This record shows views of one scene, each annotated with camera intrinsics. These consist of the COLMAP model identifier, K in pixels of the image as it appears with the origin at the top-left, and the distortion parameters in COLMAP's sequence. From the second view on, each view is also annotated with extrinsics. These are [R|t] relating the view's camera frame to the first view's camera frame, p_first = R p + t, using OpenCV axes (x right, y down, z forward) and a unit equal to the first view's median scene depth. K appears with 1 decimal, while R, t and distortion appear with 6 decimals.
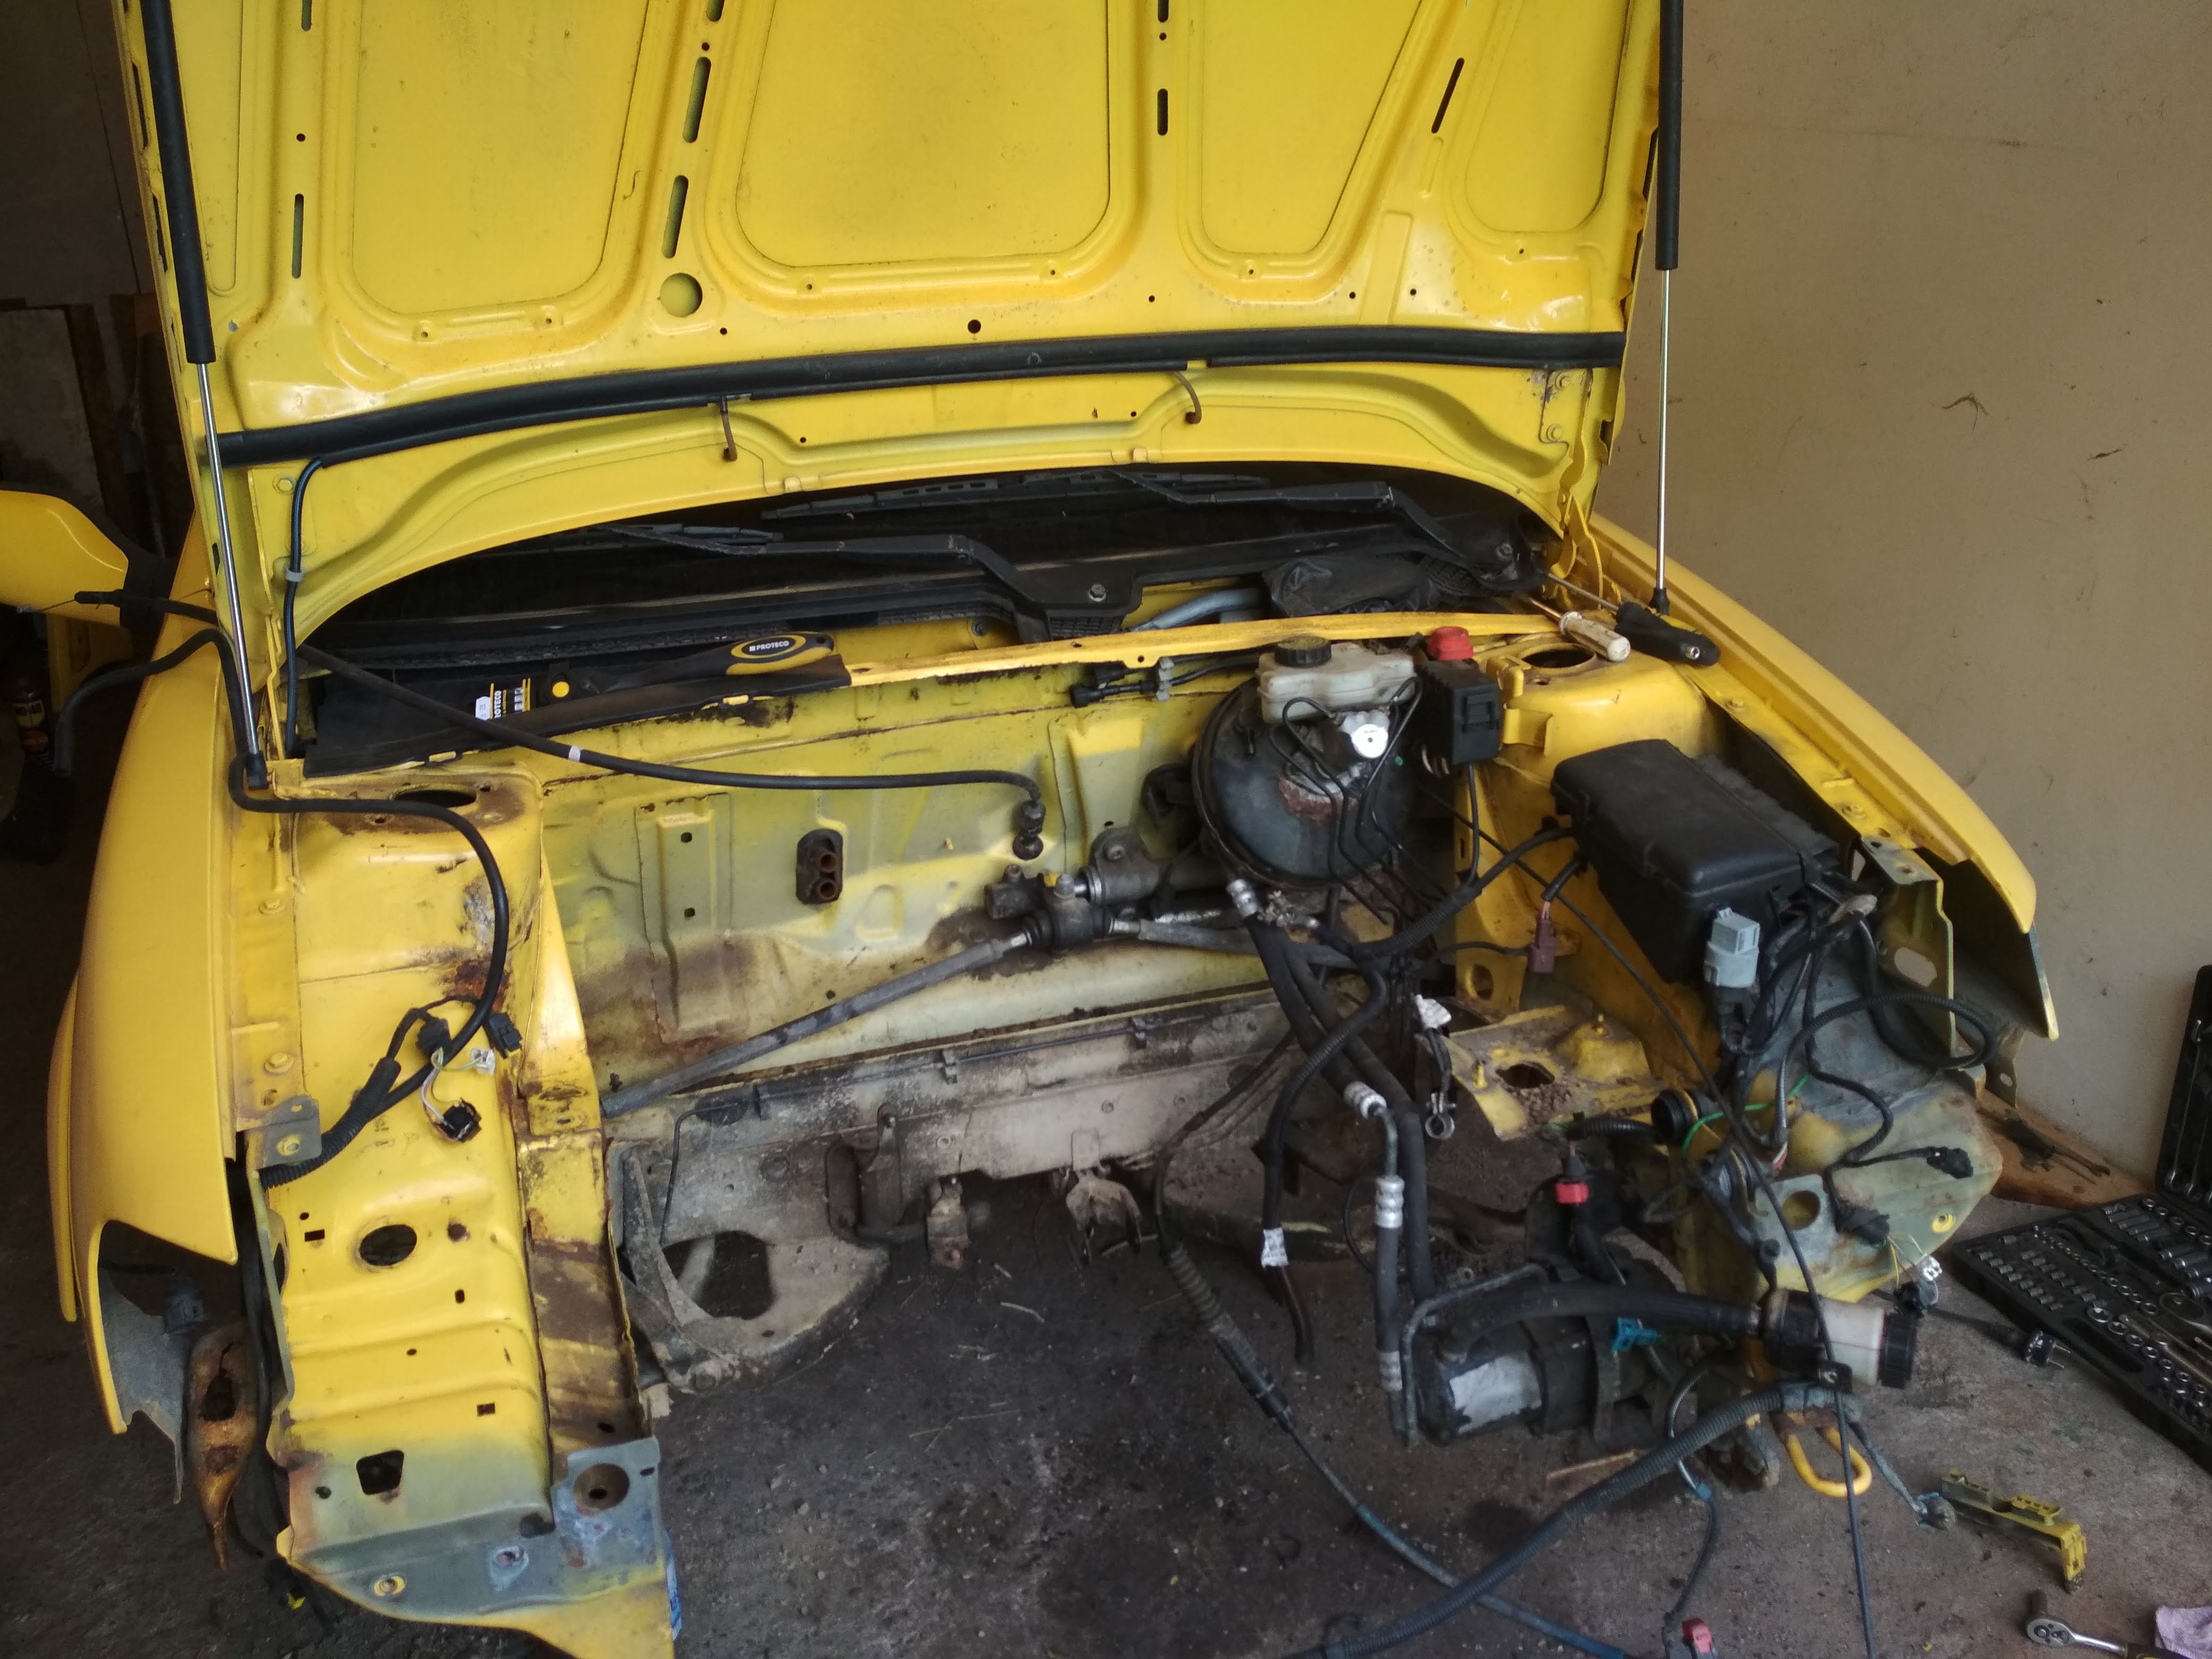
lens RADIAL K [[1990.5, 0, 1103.2], [0, 1990.5, 818.5], [0, 0, 1]] dist [0.160760, -0.326118]
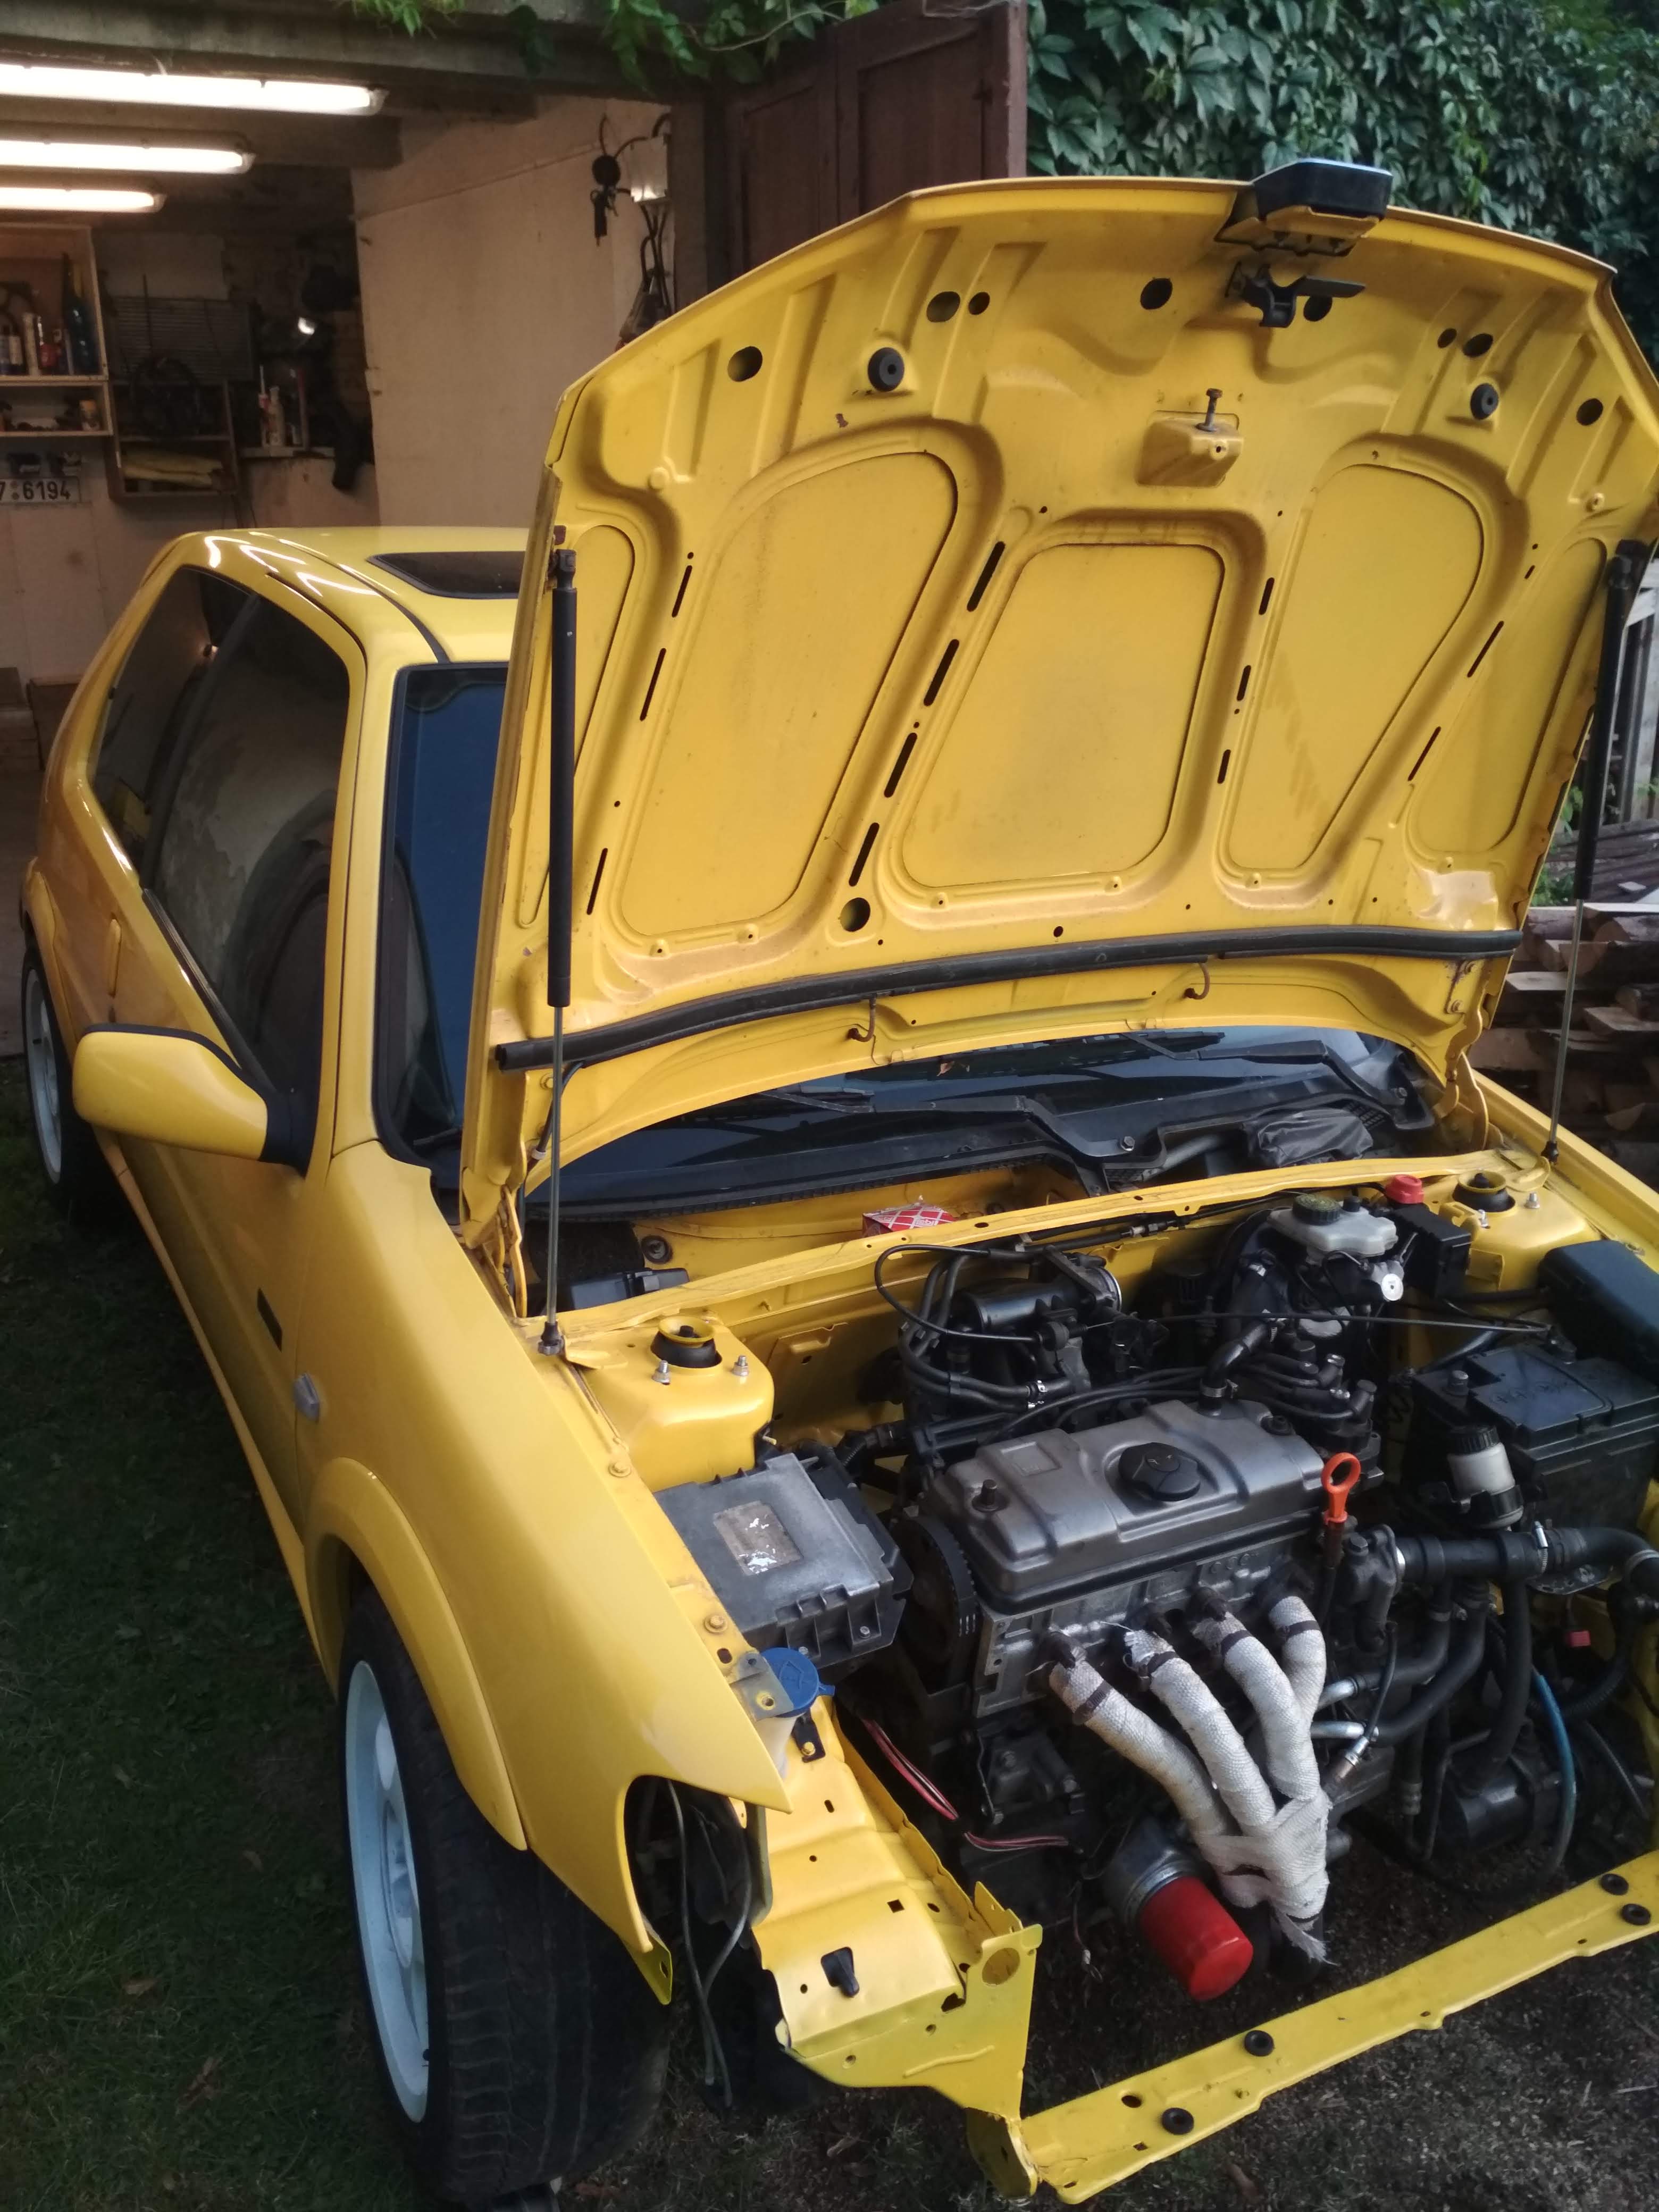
lens RADIAL K [[1990.5, 0, 831.9], [0, 1990.5, 1112.5], [0, 0, 1]] dist [0.160760, -0.326118]
pose [[0.980019, 0.010079, 0.198650, -0.442307], [-0.009930, 0.999949, -0.001746, -0.137748], [-0.198657, -0.000262, 0.980069, -0.139536]]
